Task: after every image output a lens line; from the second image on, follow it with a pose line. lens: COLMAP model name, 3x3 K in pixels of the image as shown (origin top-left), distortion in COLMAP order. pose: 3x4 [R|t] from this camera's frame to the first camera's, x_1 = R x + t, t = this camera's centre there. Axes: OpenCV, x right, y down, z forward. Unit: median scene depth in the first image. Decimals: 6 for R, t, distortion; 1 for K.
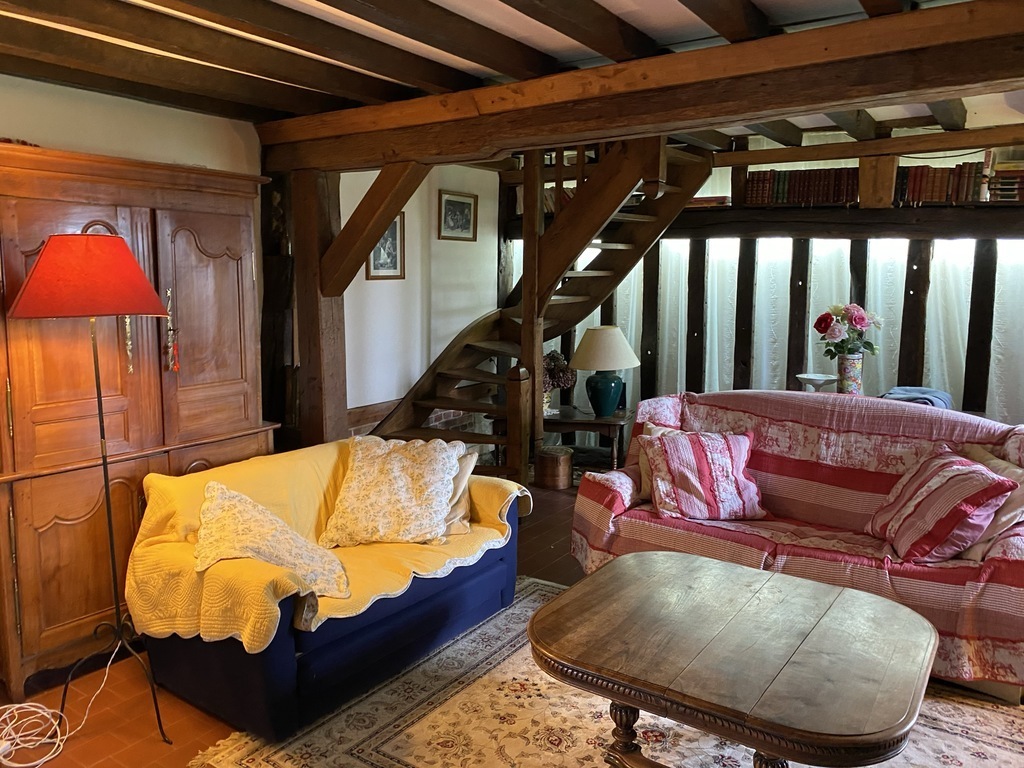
lens RADIAL K [[775.0, 0, 504.2], [0, 775.0, 368.2], [0, 0, 1]] dist [0.041187, -0.053342]
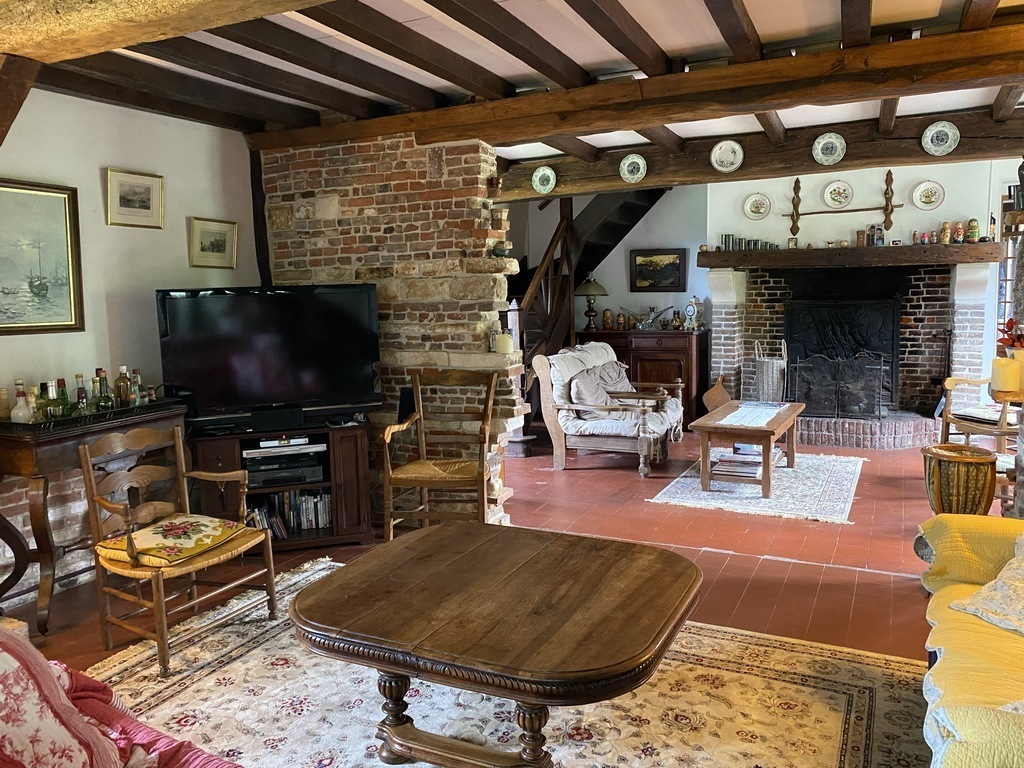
lens RADIAL K [[775.0, 0, 510.6], [0, 775.0, 368.0], [0, 0, 1]] dist [0.041187, -0.053342]
pose [[-0.987006, 0.044658, -0.154352, 0.271128], [0.008831, 0.974227, 0.225396, -0.102955], [0.160440, 0.221104, -0.961963, 1.221945]]
